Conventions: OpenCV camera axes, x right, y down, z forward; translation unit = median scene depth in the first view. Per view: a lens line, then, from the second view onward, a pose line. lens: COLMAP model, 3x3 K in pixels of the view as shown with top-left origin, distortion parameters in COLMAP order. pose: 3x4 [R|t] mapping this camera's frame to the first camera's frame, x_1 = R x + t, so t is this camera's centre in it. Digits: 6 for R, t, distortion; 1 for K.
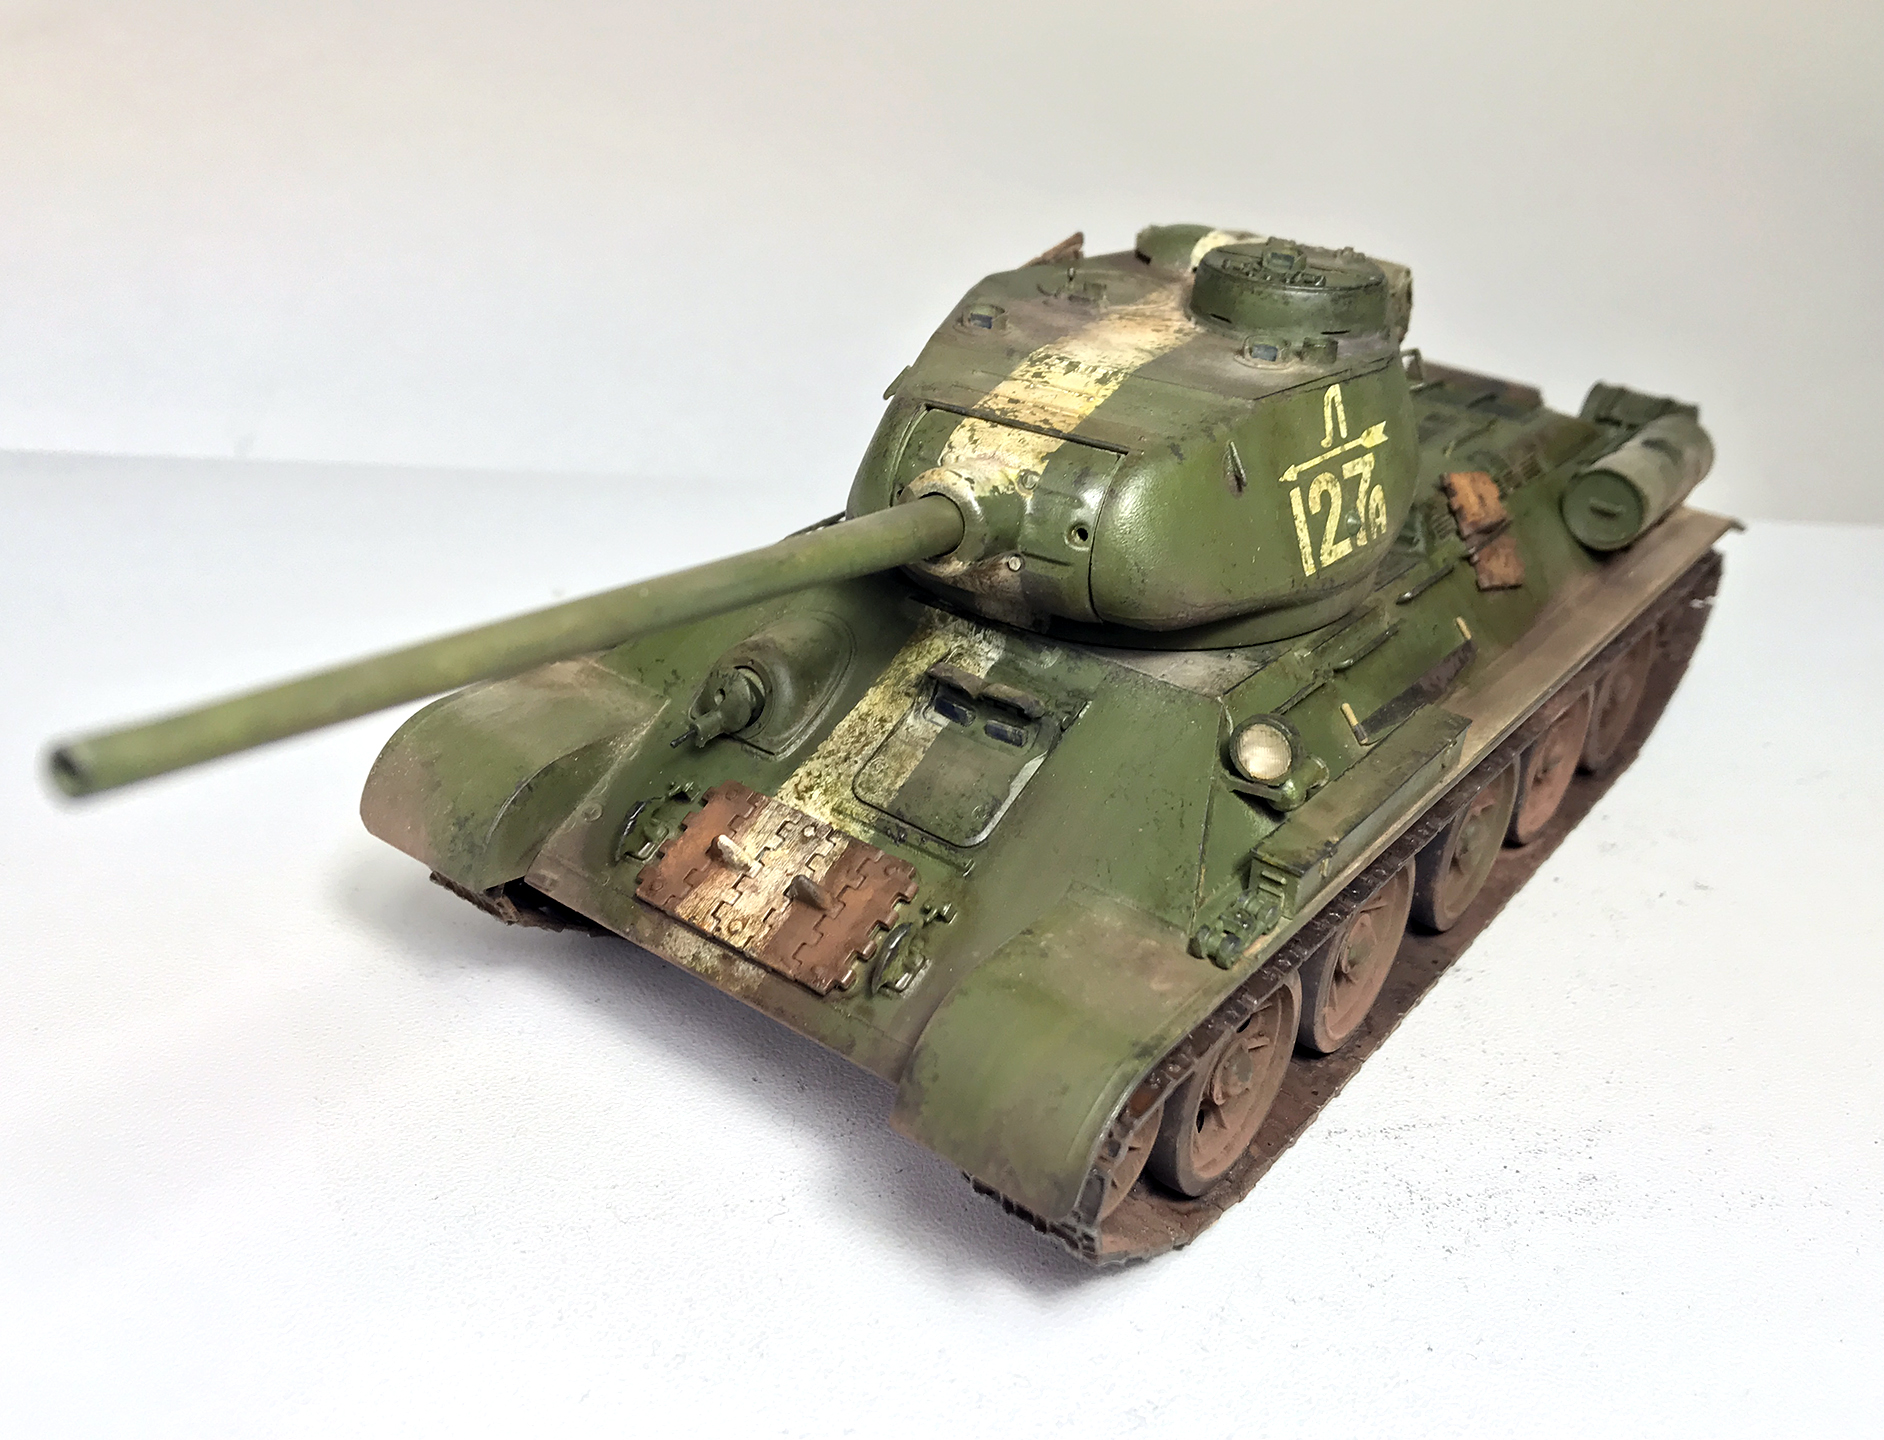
lens RADIAL K [[1755.0, 0, 989.7], [0, 1755.0, 756.0], [0, 0, 1]] dist [0.044338, 0.000000]
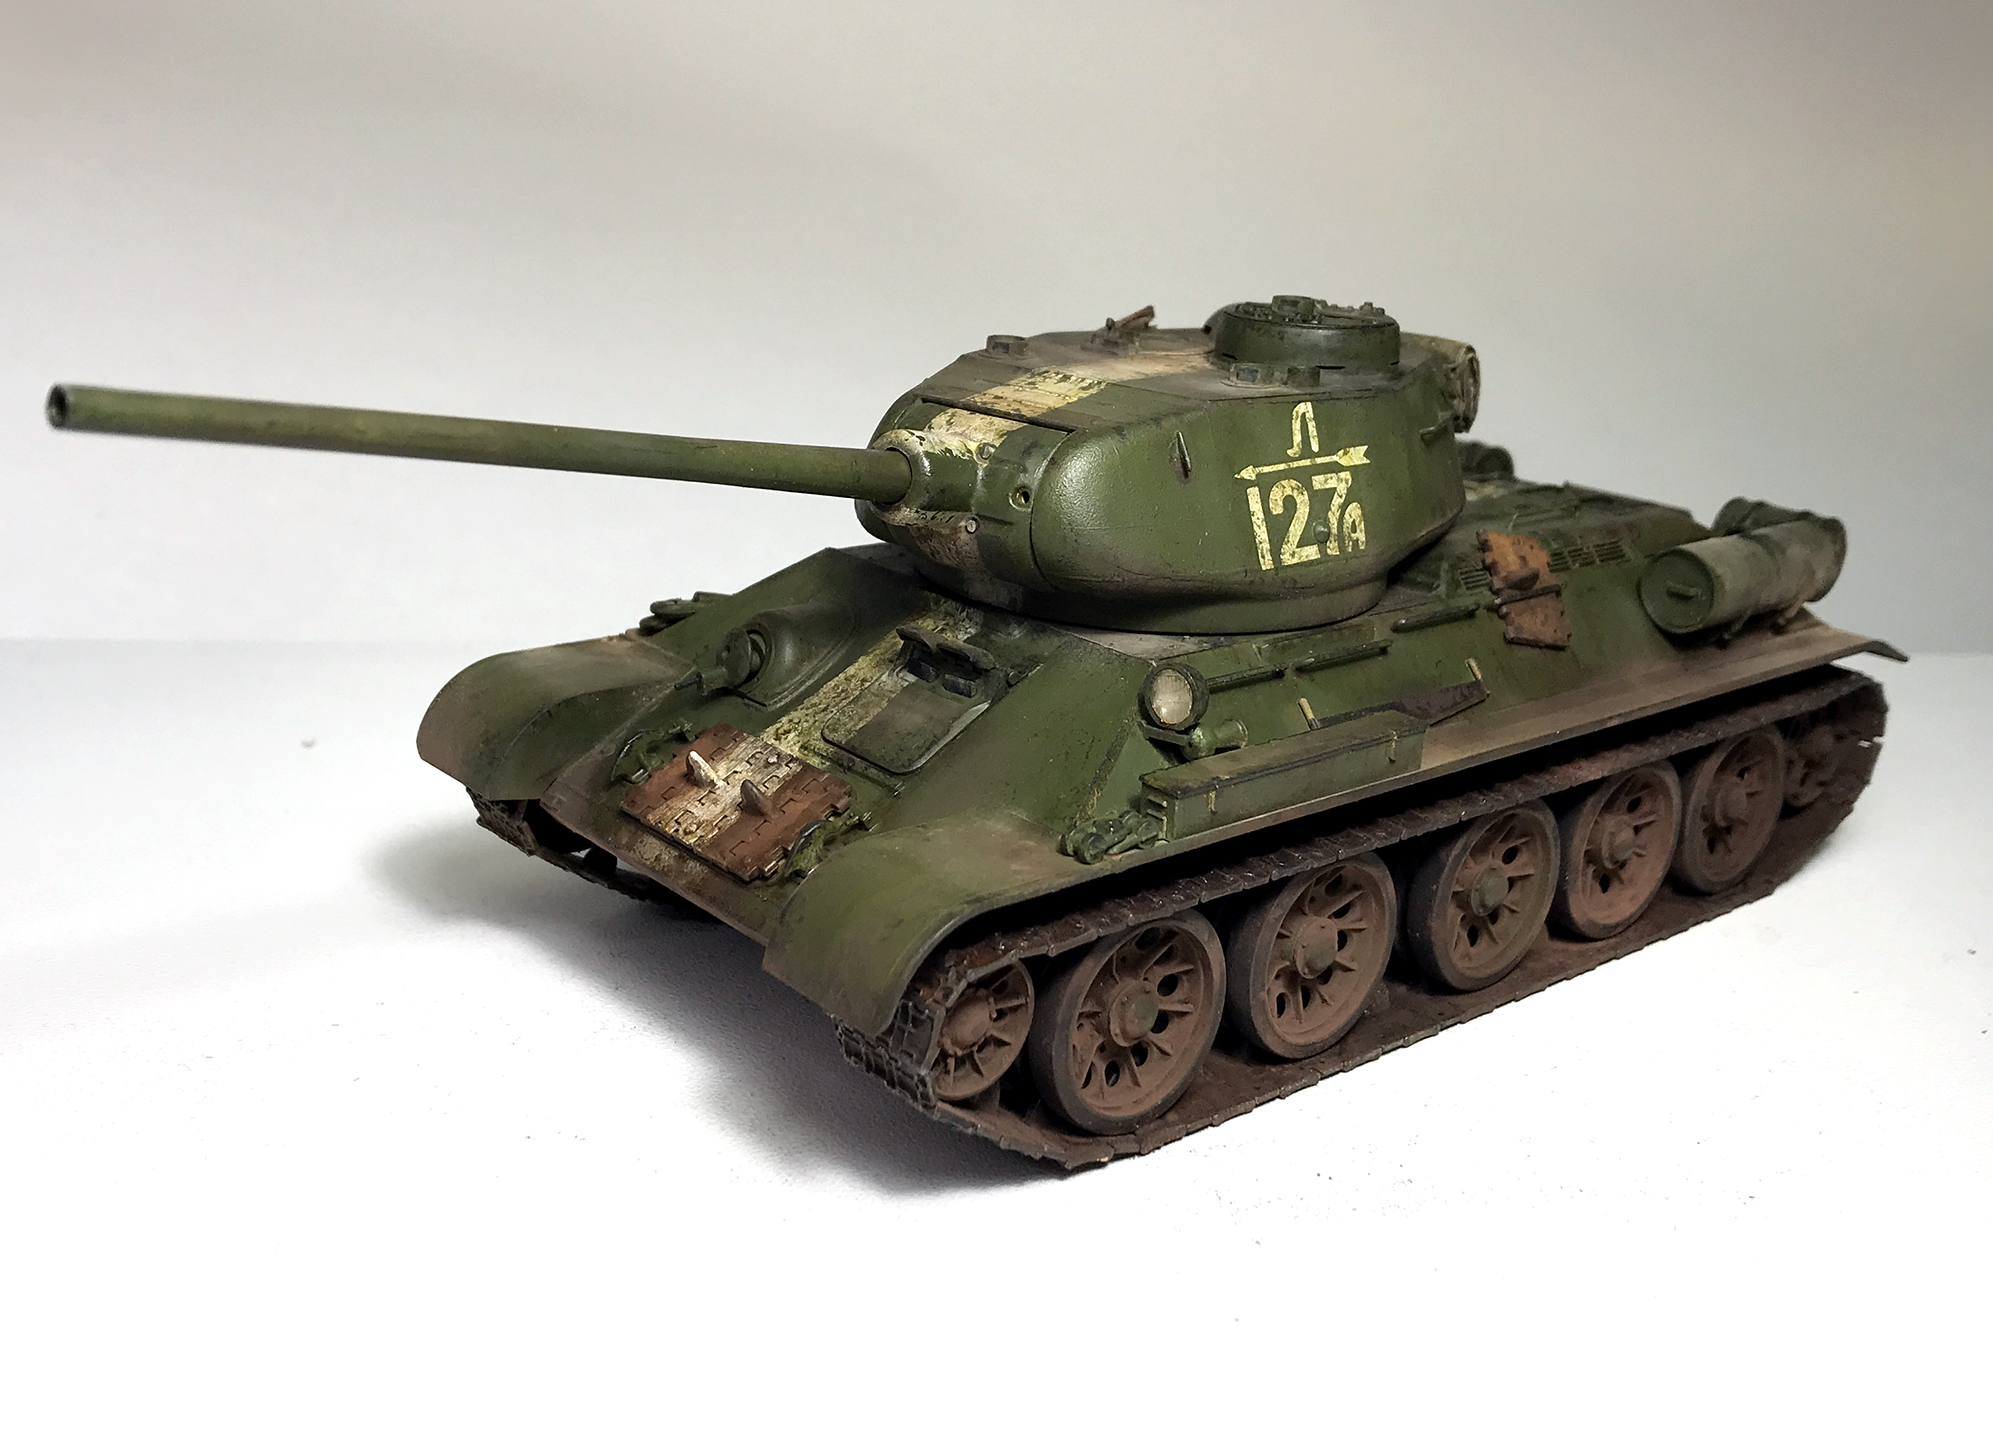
lens RADIAL K [[2113.5, 0, 988.5], [0, 2113.5, 730.2], [0, 0, 1]] dist [0.076195, 0.000000]
pose [[0.973782, 0.059659, -0.219520, 0.306000], [-0.103110, 0.975931, -0.192162, 0.255411], [0.202772, 0.209759, 0.956496, -0.236437]]
